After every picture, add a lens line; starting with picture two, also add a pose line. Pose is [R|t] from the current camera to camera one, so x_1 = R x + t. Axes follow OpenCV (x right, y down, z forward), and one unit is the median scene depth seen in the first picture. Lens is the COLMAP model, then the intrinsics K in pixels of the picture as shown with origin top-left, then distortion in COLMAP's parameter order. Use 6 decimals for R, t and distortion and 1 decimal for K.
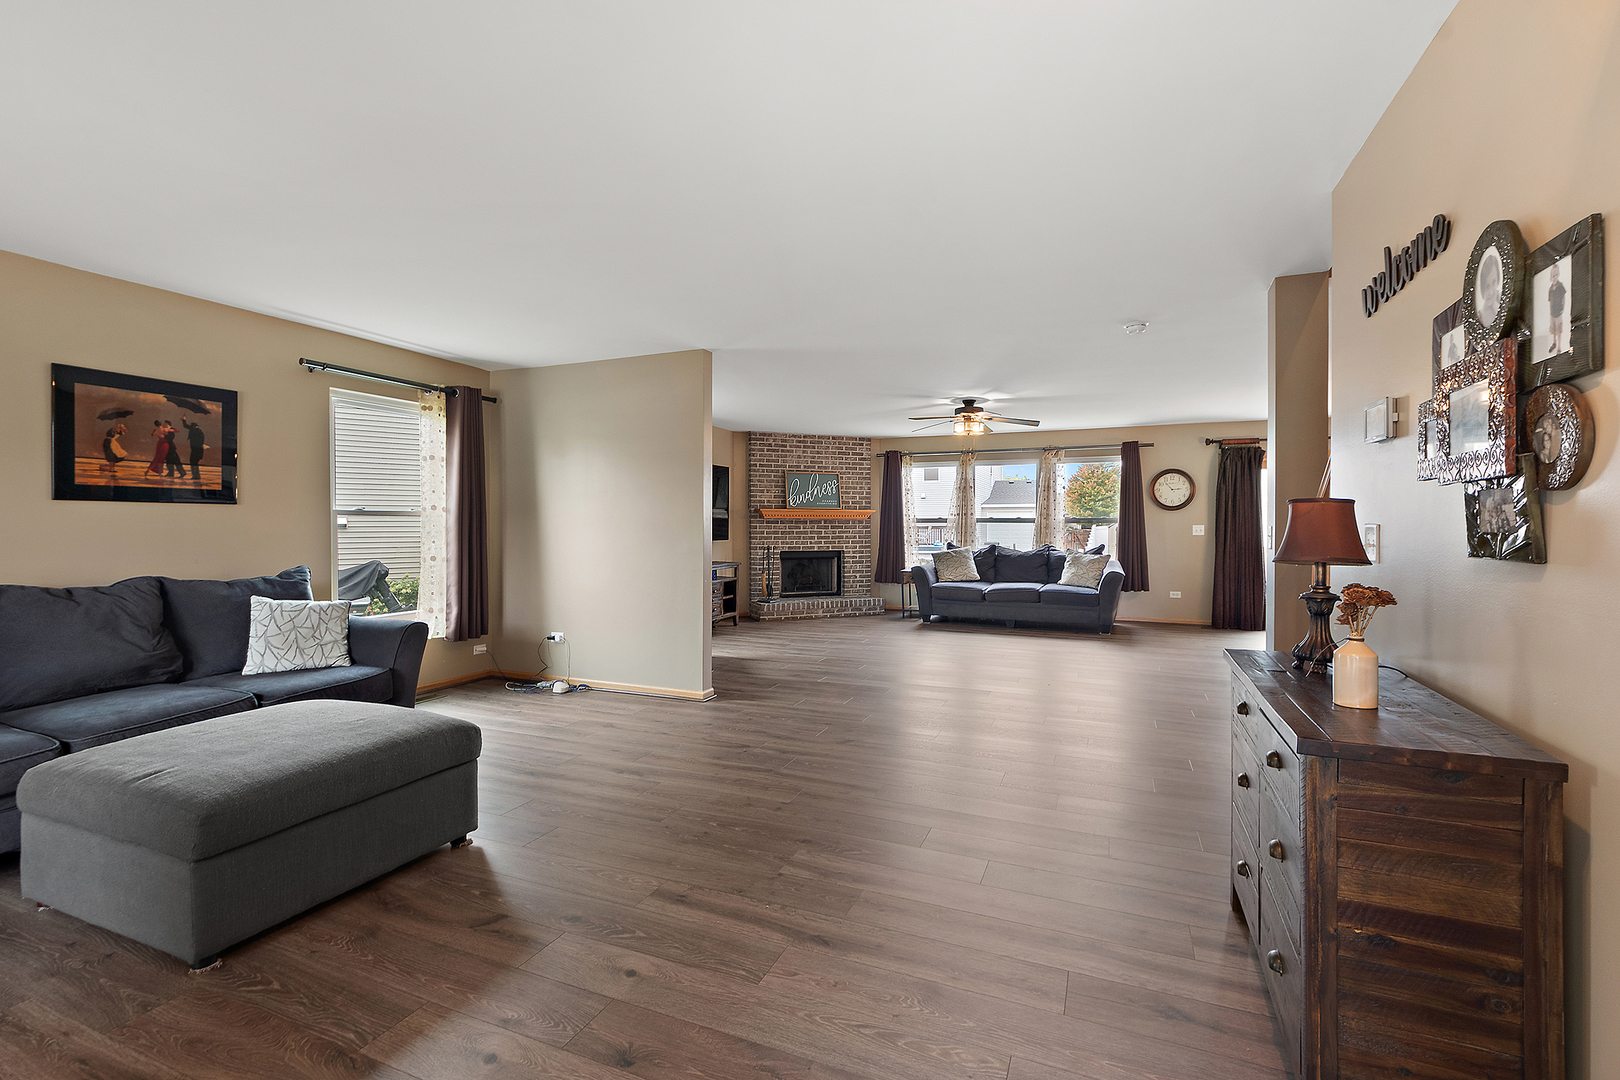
lens RADIAL K [[726.5, 0, 798.7], [0, 726.5, 533.8], [0, 0, 1]] dist [-0.001515, 0.000204]
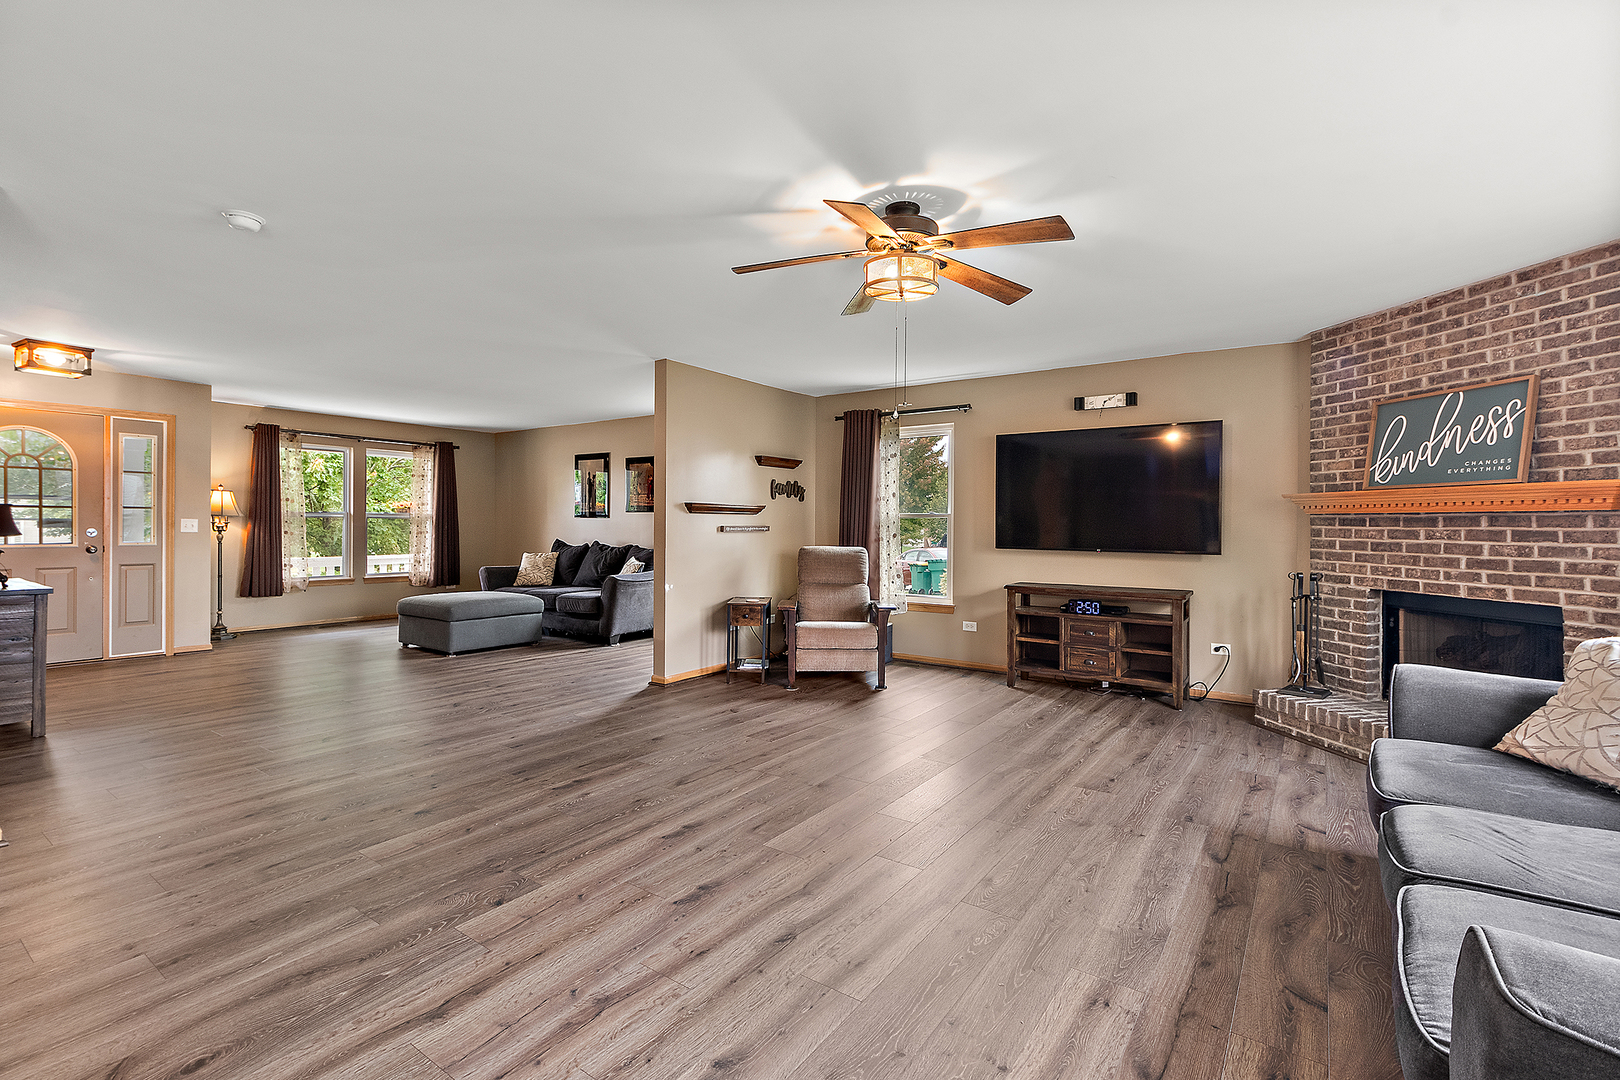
lens RADIAL K [[726.5, 0, 807.0], [0, 726.5, 523.9], [0, 0, 1]] dist [-0.001515, 0.000204]
pose [[-0.204634, -0.003218, -0.978833, 0.469534], [-0.021589, 0.999766, 0.001227, -0.008086], [0.978600, 0.021383, -0.204656, 0.768063]]
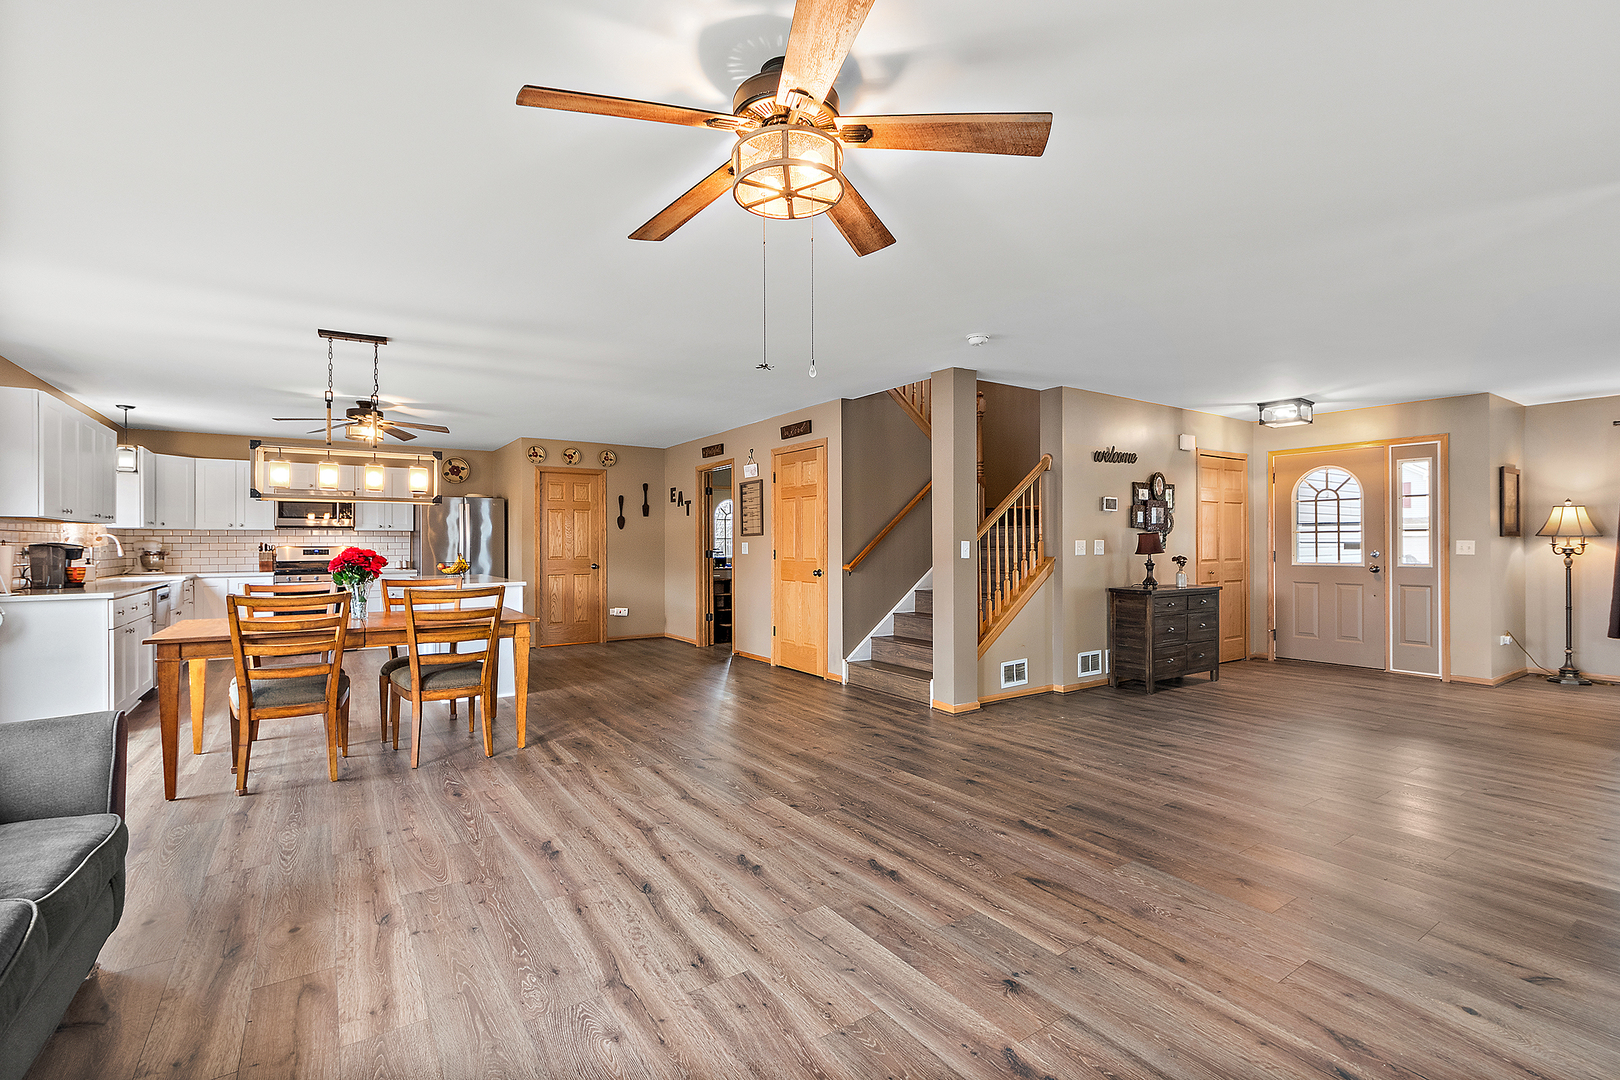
lens RADIAL K [[726.5, 0, 812.8], [0, 726.5, 540.4], [0, 0, 1]] dist [-0.001515, 0.000204]
pose [[-0.846269, 0.004970, 0.532732, 0.064472], [0.010062, 0.999927, 0.006656, -0.009436], [-0.532660, 0.010993, -0.846258, 0.908226]]
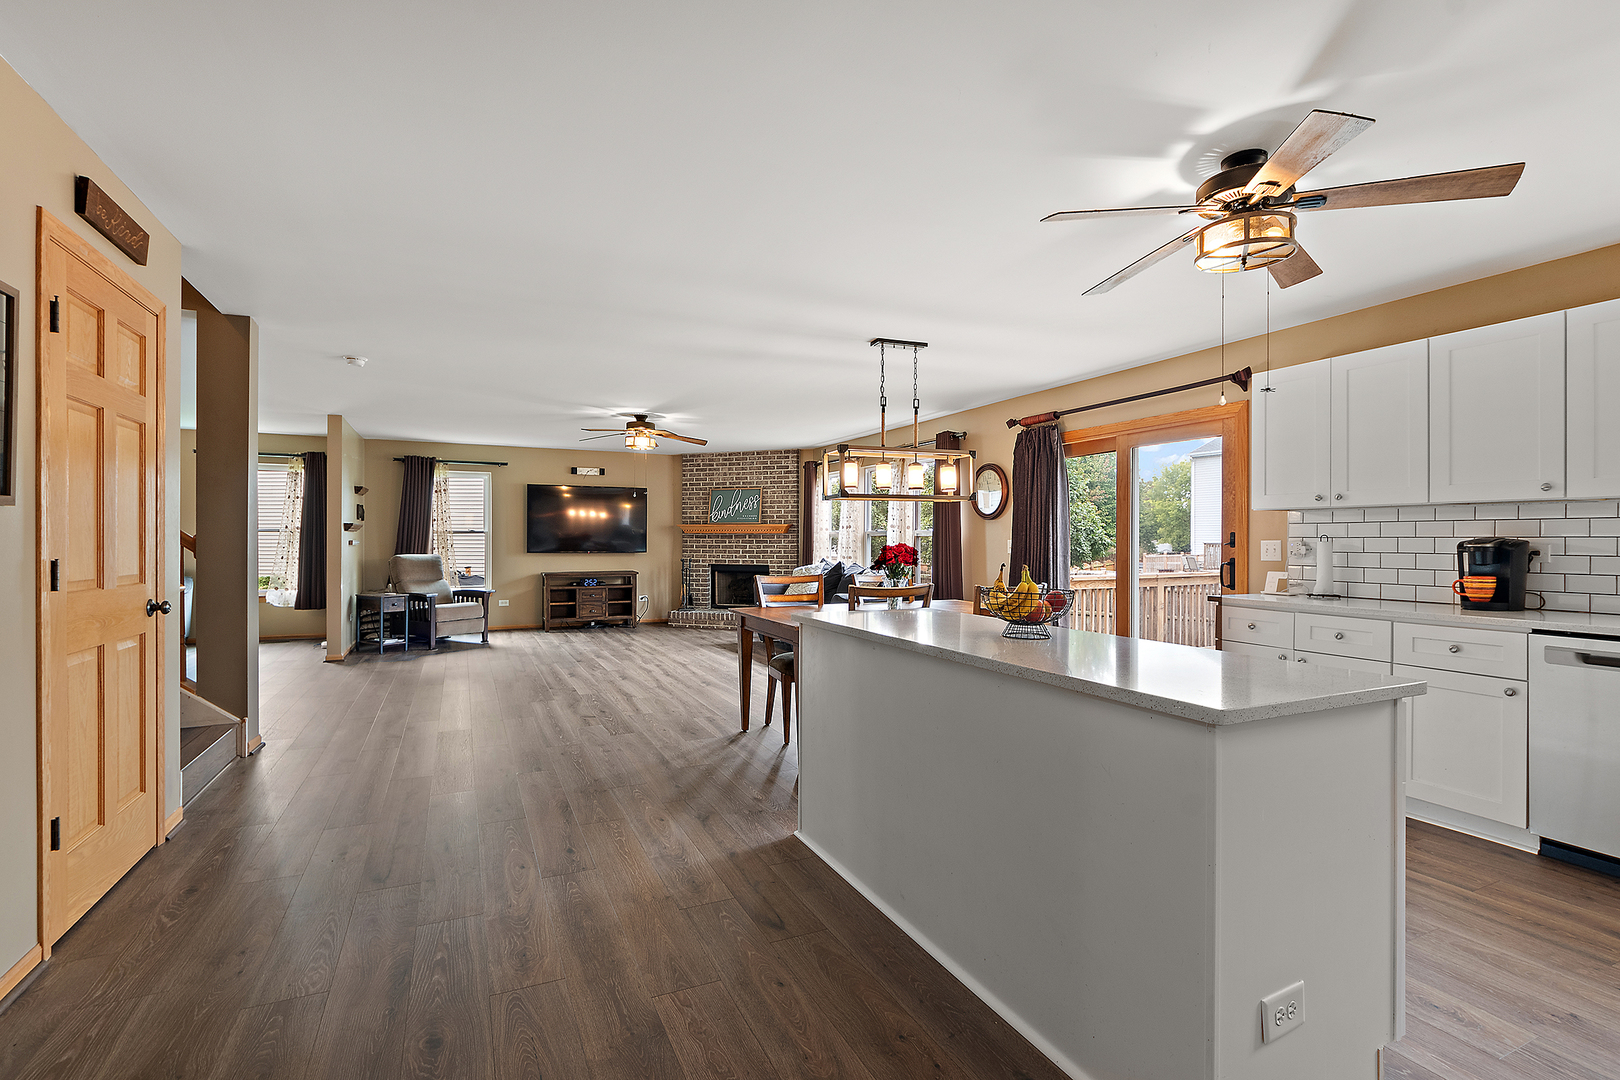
lens RADIAL K [[726.5, 0, 808.4], [0, 726.5, 538.7], [0, 0, 1]] dist [-0.001515, 0.000204]
pose [[0.752420, 0.000493, -0.658683, 0.793611], [-0.011200, 0.999865, -0.012045, -0.001948], [0.658588, 0.016440, 0.752324, 0.298988]]
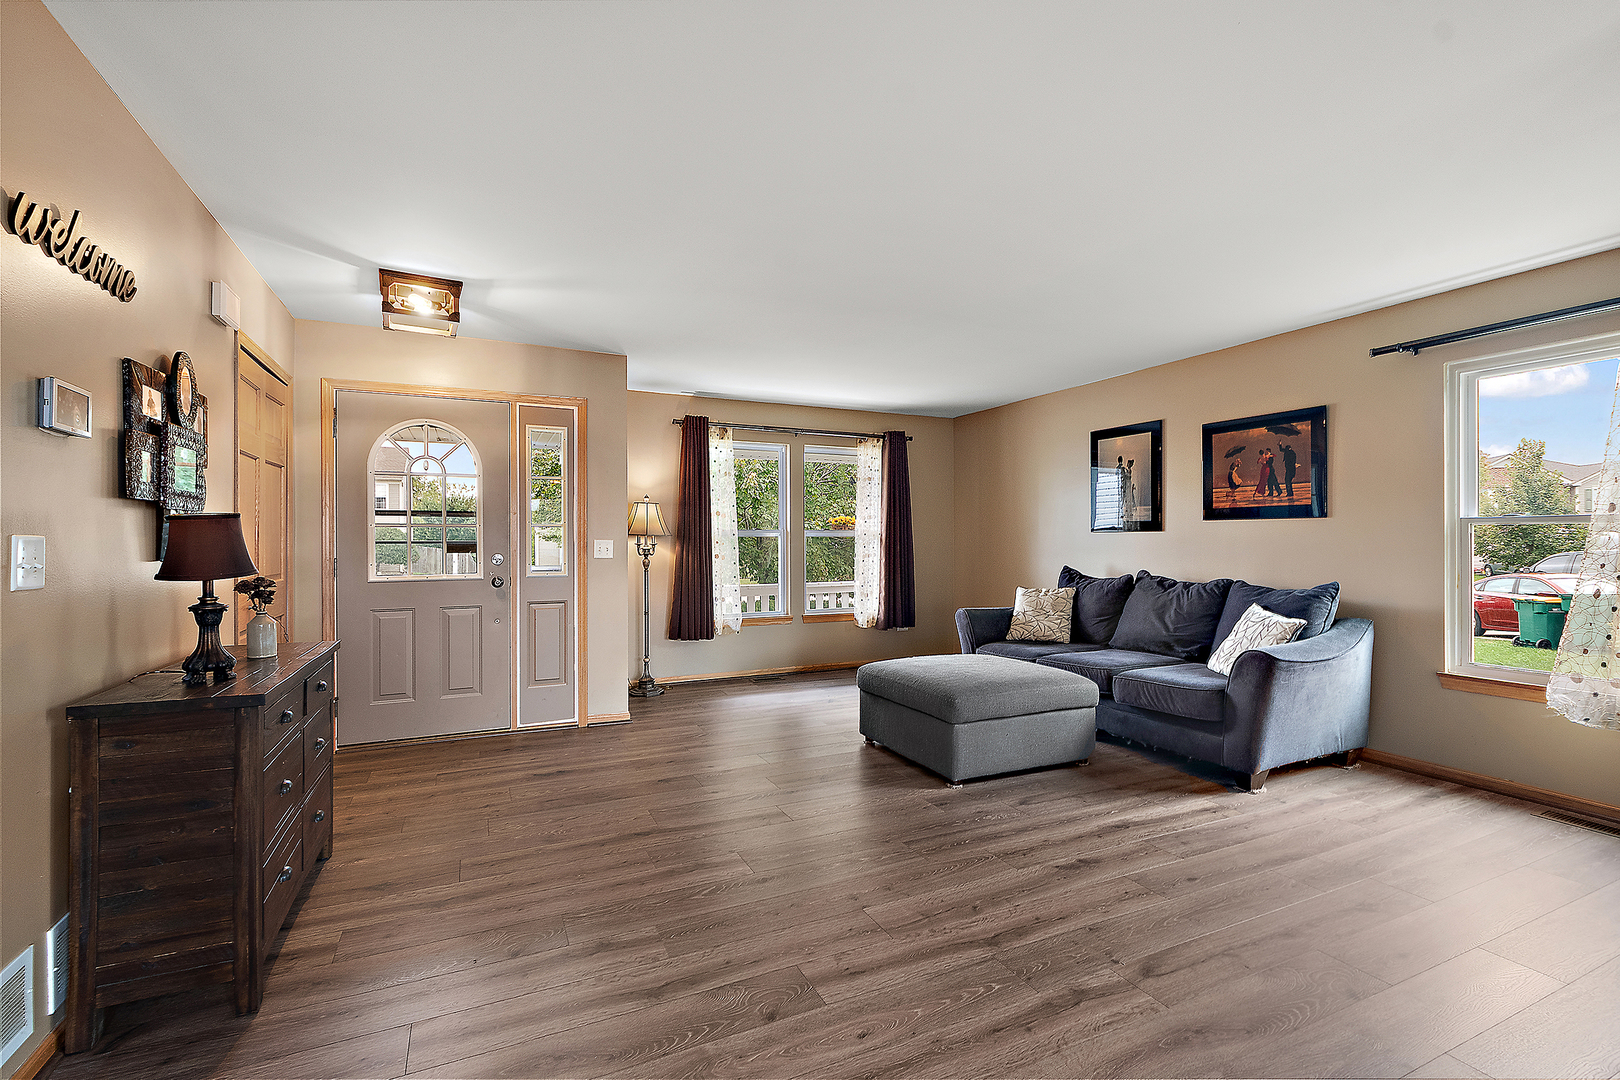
lens RADIAL K [[726.5, 0, 809.2], [0, 726.5, 536.2], [0, 0, 1]] dist [-0.001515, 0.000204]
pose [[-0.661509, -0.003277, -0.749930, 0.197177], [-0.009101, 0.999952, 0.003658, -0.005054], [0.749882, 0.009245, -0.661507, 0.490907]]
